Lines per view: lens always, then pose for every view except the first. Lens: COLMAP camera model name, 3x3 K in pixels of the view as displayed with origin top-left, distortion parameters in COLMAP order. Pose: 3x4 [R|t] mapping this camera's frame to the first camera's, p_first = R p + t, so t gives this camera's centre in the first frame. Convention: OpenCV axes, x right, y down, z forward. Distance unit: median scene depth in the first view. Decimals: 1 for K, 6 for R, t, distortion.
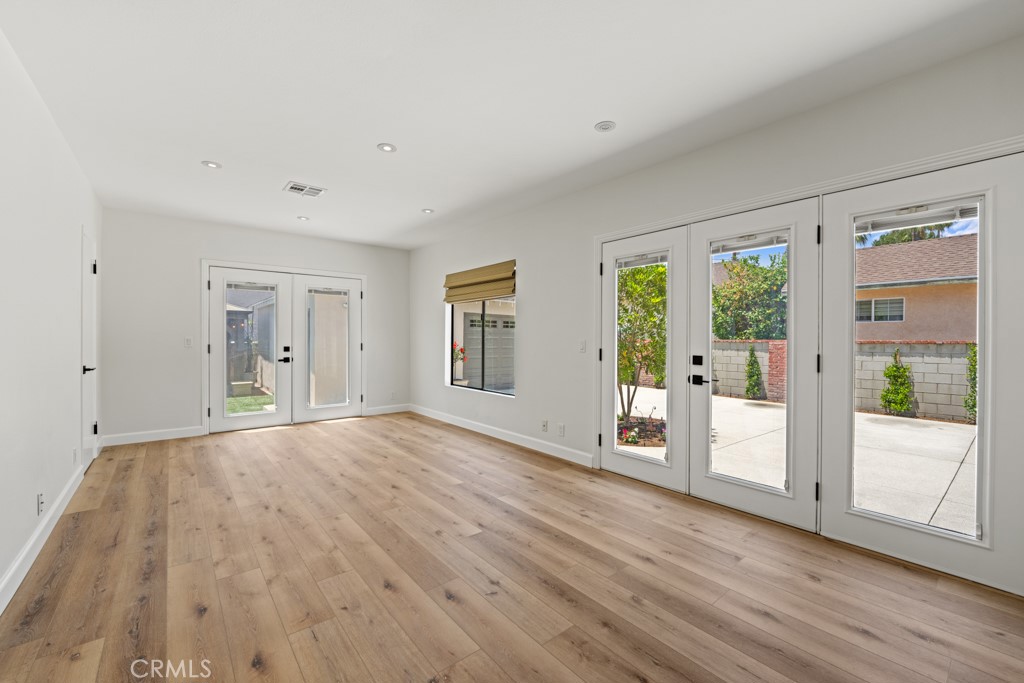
lens RADIAL K [[417.4, 0, 513.0], [0, 417.4, 341.2], [0, 0, 1]] dist [-0.008353, -0.001506]
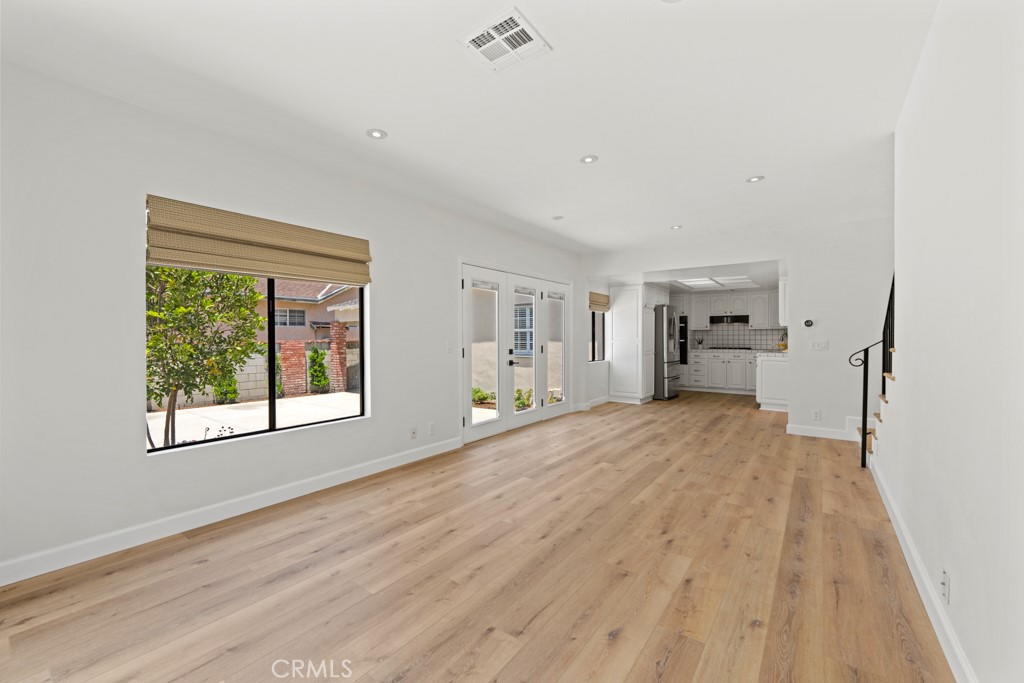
lens RADIAL K [[417.4, 0, 507.7], [0, 417.4, 339.7], [0, 0, 1]] dist [-0.008353, -0.001506]
pose [[-0.239109, -0.005711, 0.970976, -1.150396], [0.012571, 0.999881, 0.008976, -0.019058], [-0.970911, 0.014352, -0.239008, 1.308808]]
